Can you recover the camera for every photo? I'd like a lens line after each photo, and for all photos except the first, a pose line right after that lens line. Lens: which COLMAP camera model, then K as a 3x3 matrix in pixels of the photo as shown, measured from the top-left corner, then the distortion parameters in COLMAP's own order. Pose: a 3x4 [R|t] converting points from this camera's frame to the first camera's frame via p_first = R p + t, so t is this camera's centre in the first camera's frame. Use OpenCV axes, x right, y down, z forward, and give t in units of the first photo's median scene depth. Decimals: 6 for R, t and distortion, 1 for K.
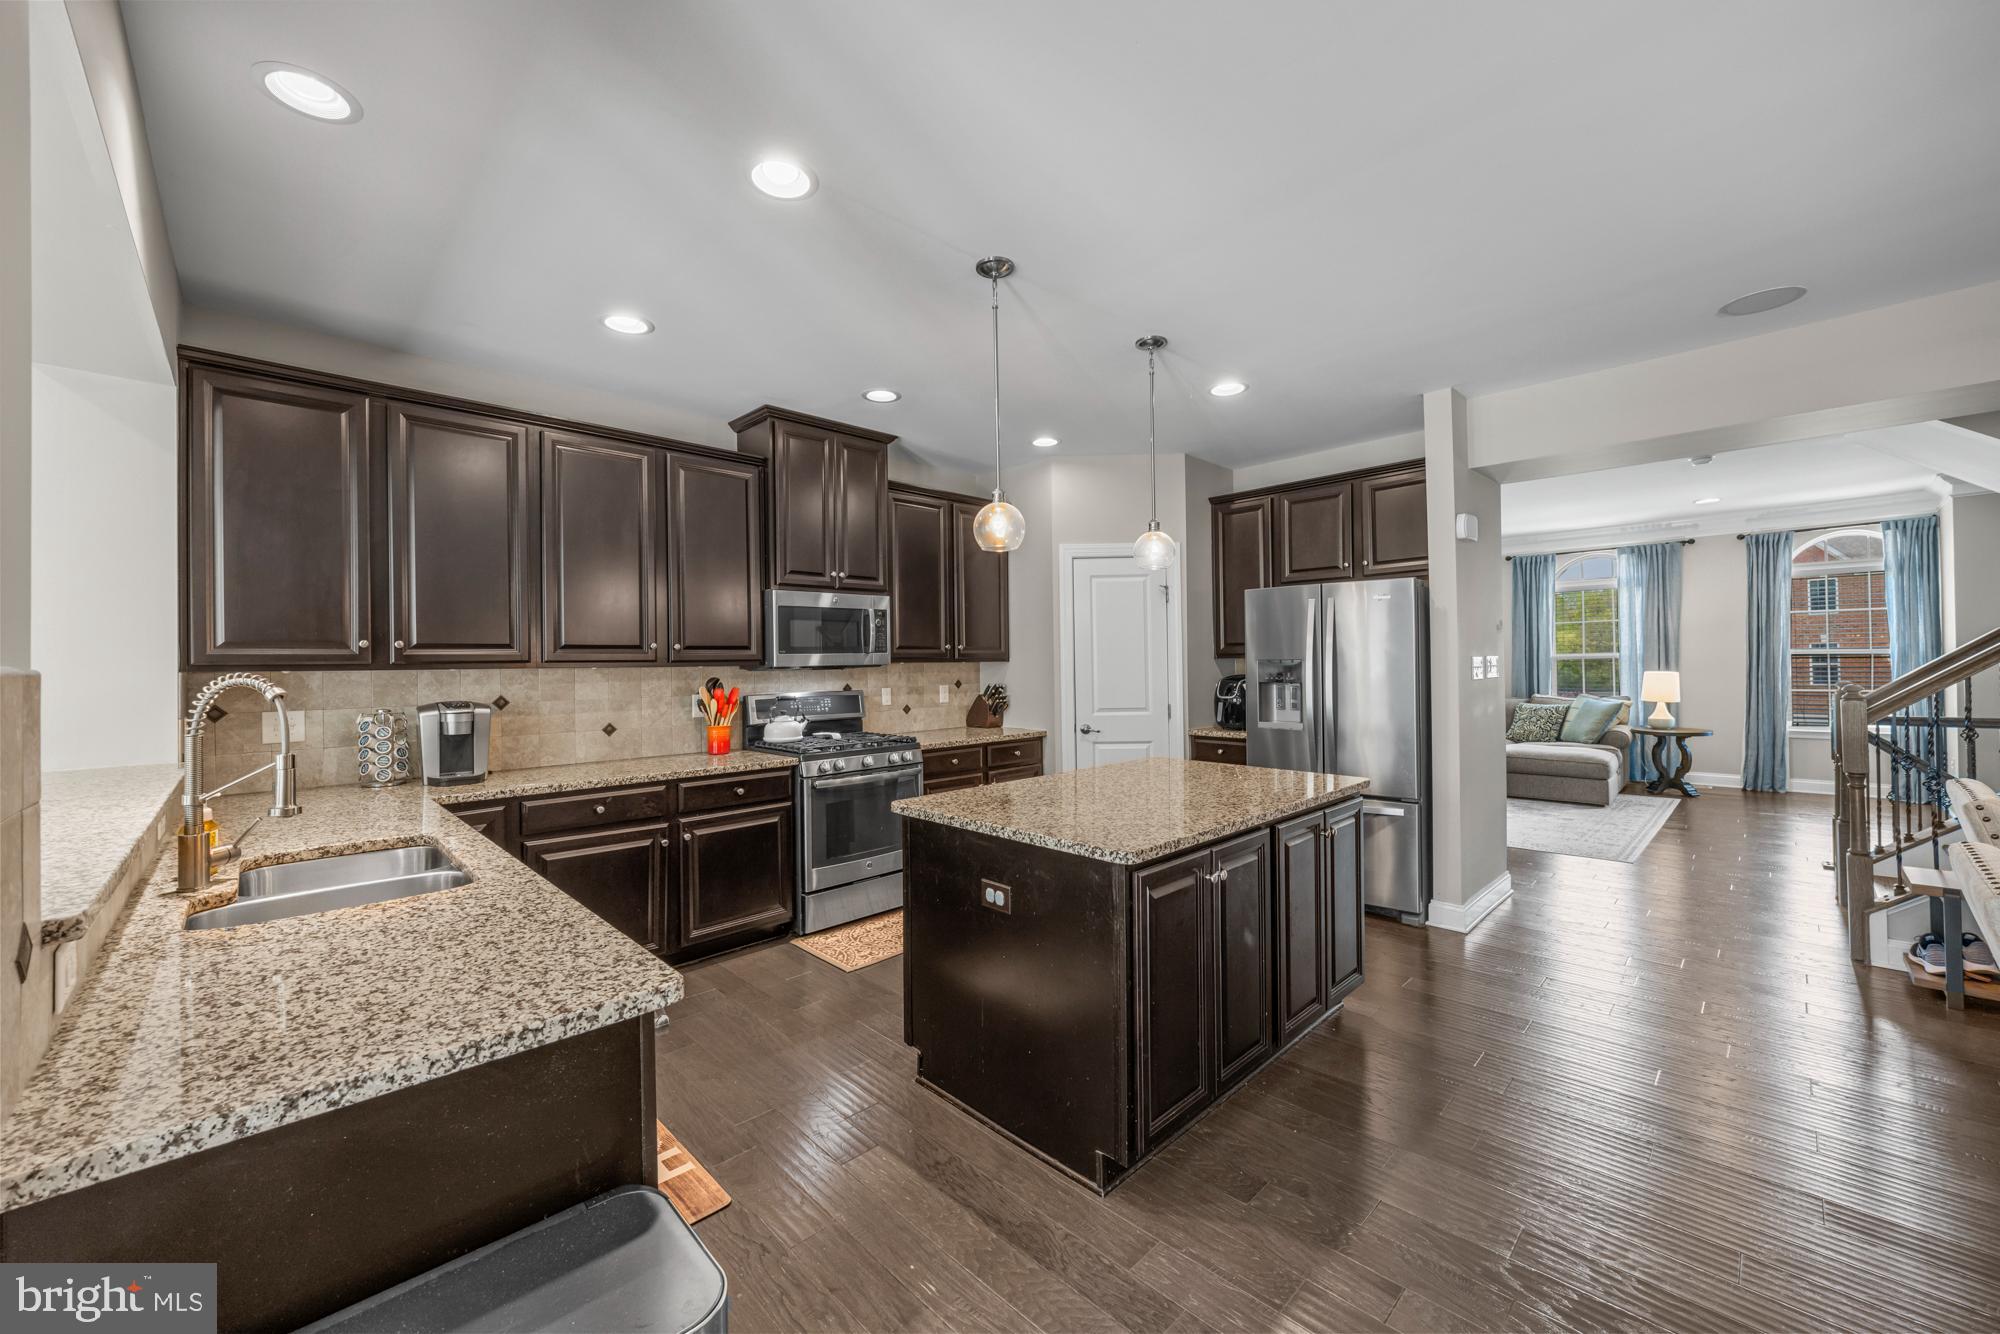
lens RADIAL K [[761.5, 0, 1072.8], [0, 761.5, 661.3], [0, 0, 1]] dist [0.000238, 0.000358]
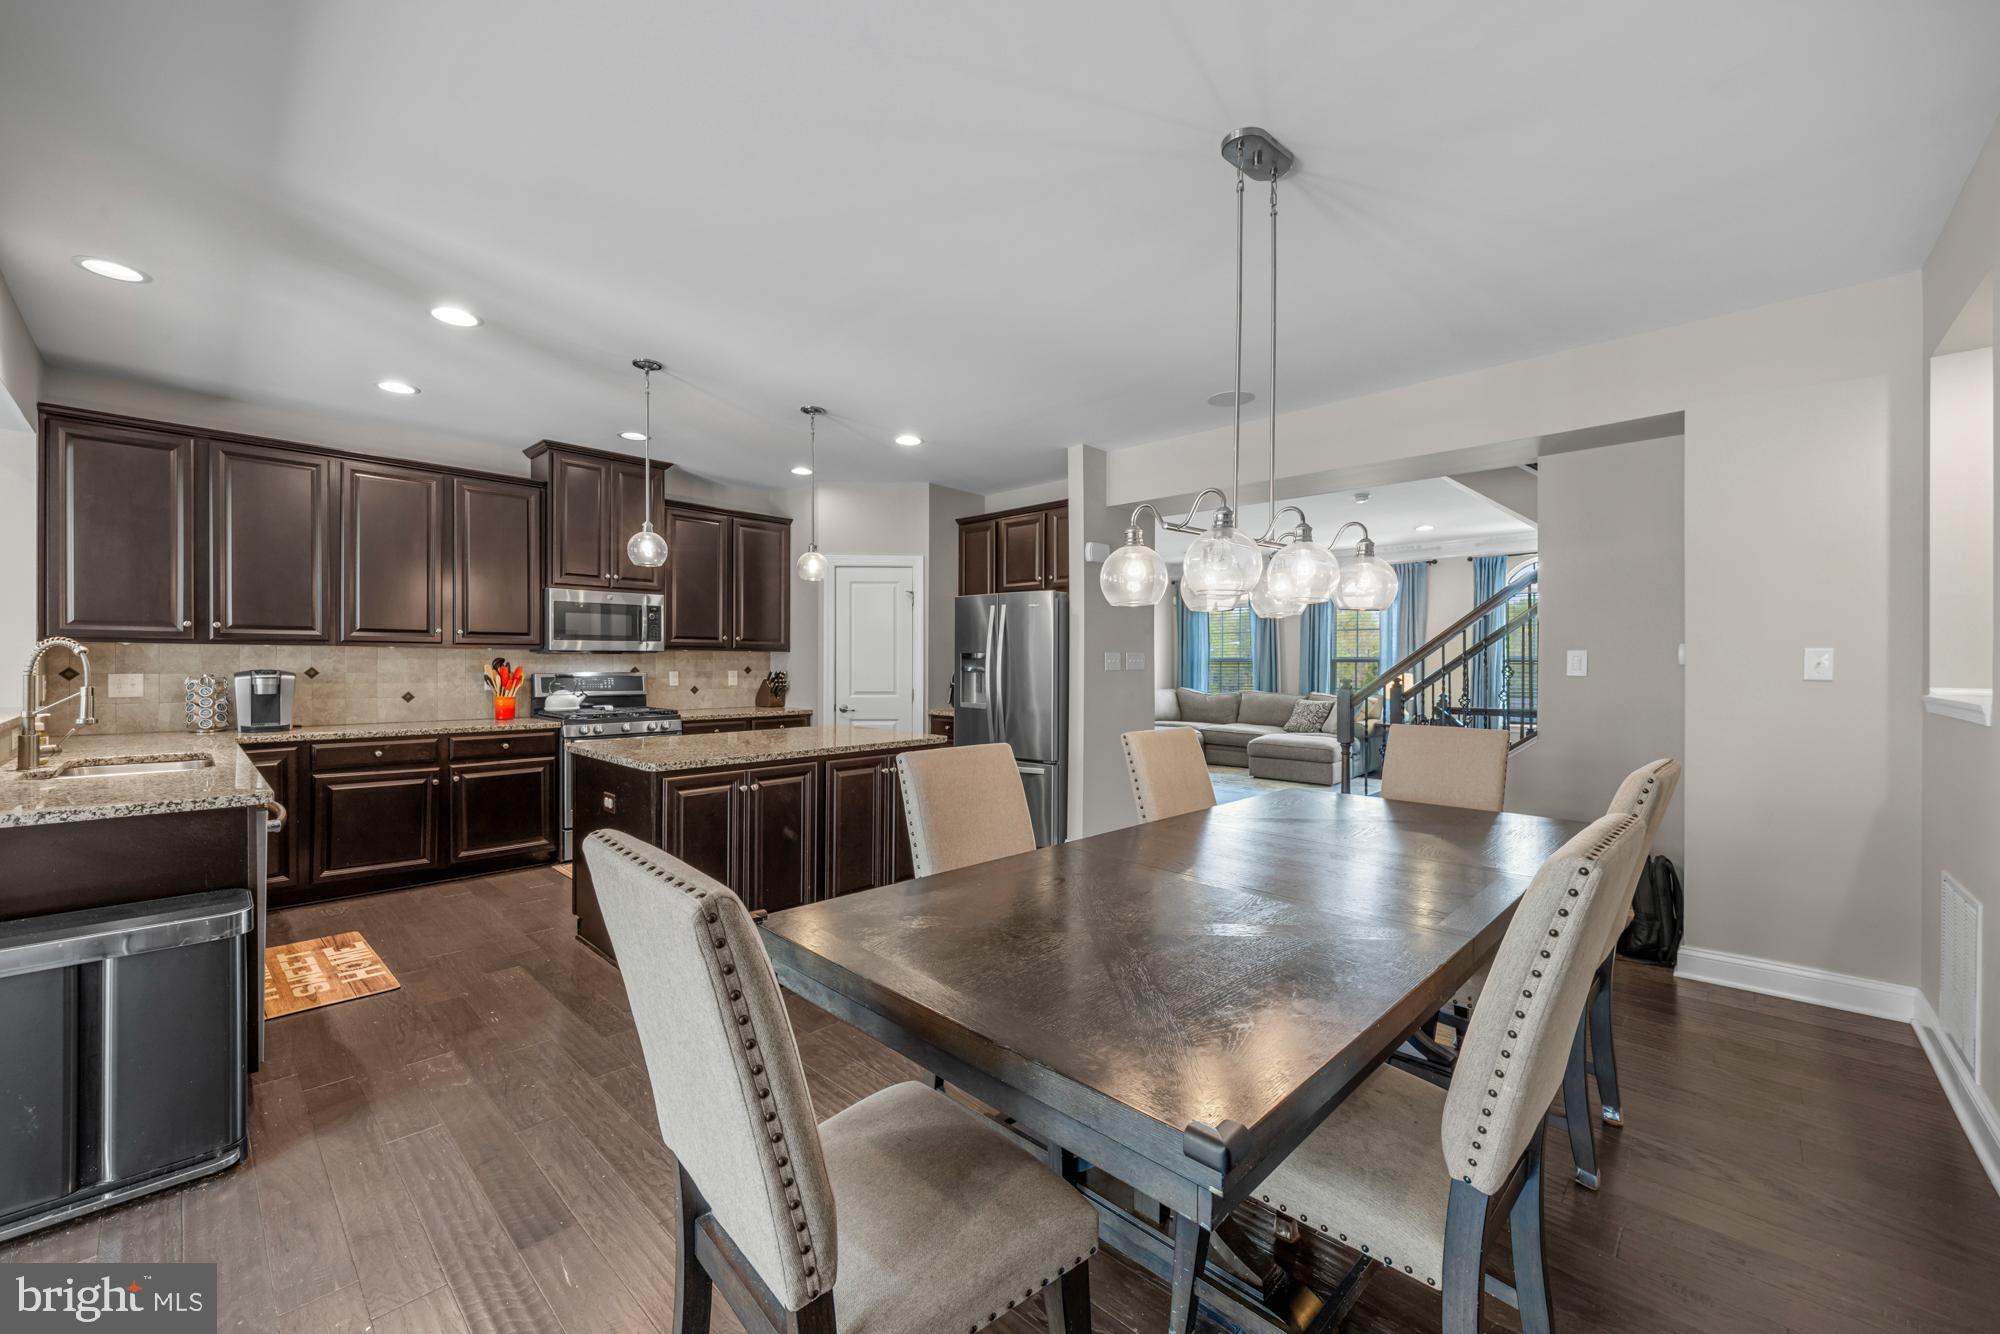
lens RADIAL K [[761.5, 0, 1049.3], [0, 761.5, 668.4], [0, 0, 1]] dist [0.000238, 0.000358]
pose [[0.999167, 0.018451, 0.036406, 0.403804], [-0.018770, 0.999788, 0.008438, 0.011876], [-0.036242, -0.009114, 0.999301, -0.295988]]
